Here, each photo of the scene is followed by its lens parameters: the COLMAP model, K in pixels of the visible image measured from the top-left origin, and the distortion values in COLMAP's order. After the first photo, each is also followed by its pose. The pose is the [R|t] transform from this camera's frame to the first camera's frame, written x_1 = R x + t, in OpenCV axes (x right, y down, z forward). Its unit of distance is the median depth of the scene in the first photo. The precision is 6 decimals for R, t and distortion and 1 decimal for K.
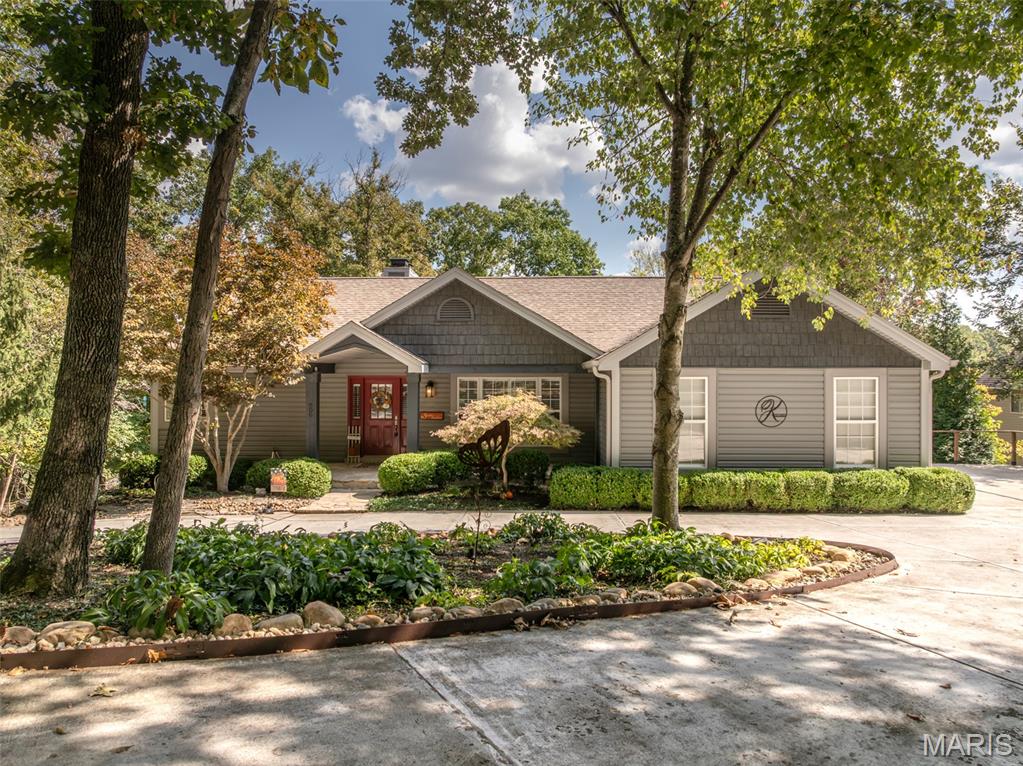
lens RADIAL K [[720.3, 0, 510.3], [0, 720.3, 381.2], [0, 0, 1]] dist [-0.039790, 0.002577]
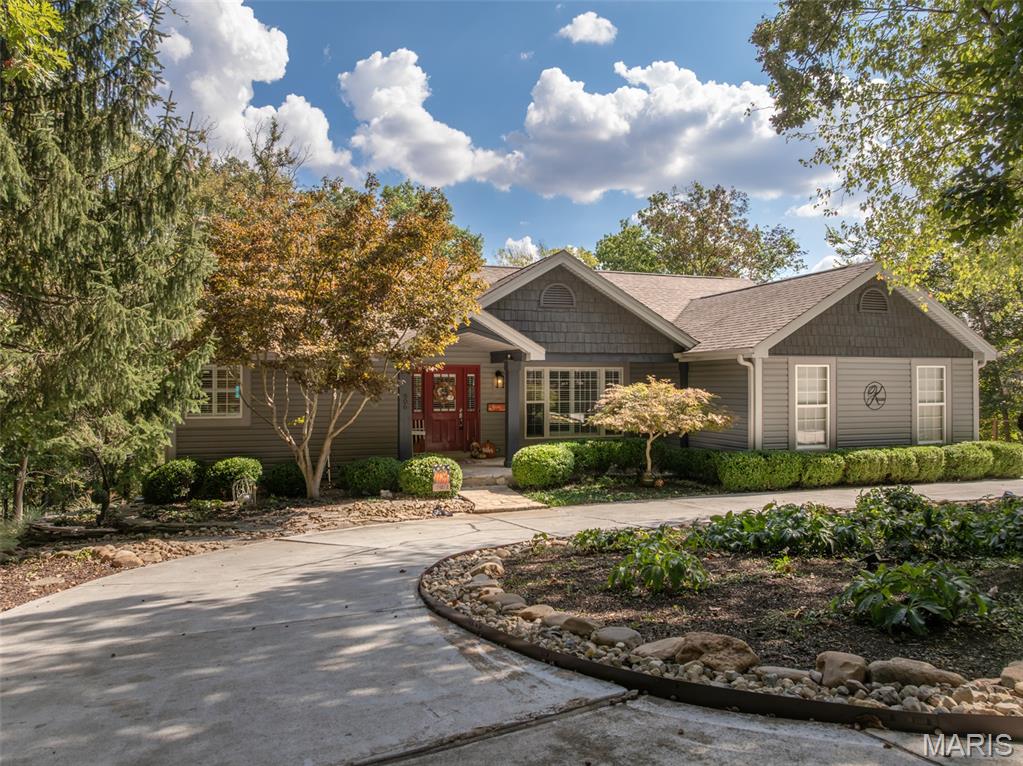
lens RADIAL K [[720.3, 0, 512.0], [0, 720.3, 377.6], [0, 0, 1]] dist [-0.039790, 0.002577]
pose [[0.947784, -0.003468, 0.318895, -0.532767], [0.003018, 0.999994, 0.001907, 0.009768], [-0.318900, -0.000845, 0.947788, 0.118148]]
